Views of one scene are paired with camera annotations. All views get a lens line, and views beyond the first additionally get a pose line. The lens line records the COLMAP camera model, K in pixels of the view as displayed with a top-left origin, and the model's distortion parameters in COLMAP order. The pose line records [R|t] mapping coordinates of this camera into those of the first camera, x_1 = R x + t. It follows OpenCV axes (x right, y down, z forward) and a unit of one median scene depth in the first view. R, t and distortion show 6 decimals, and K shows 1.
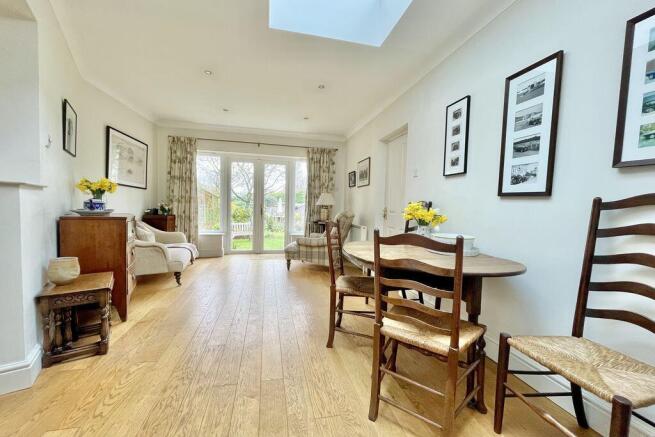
lens RADIAL K [[263.3, 0, 327.2], [0, 263.3, 217.7], [0, 0, 1]] dist [0.001329, -0.000752]
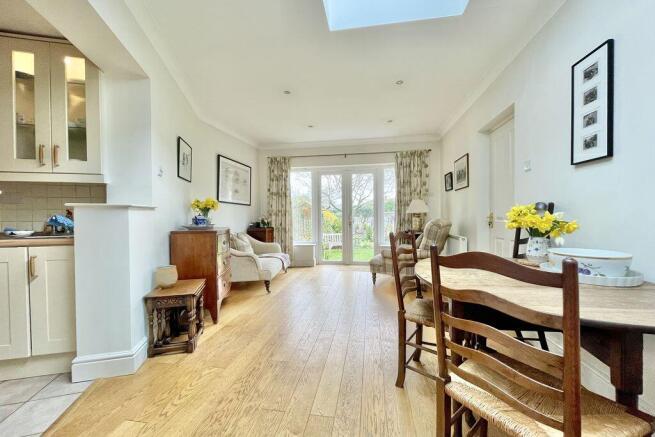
lens RADIAL K [[263.3, 0, 327.1], [0, 263.3, 218.1], [0, 0, 1]] dist [0.001329, -0.000752]
pose [[0.925412, -0.032541, -0.377562, 0.107779], [0.019109, 0.999046, -0.039270, -0.002902], [0.378480, 0.029126, 0.925151, 0.123181]]
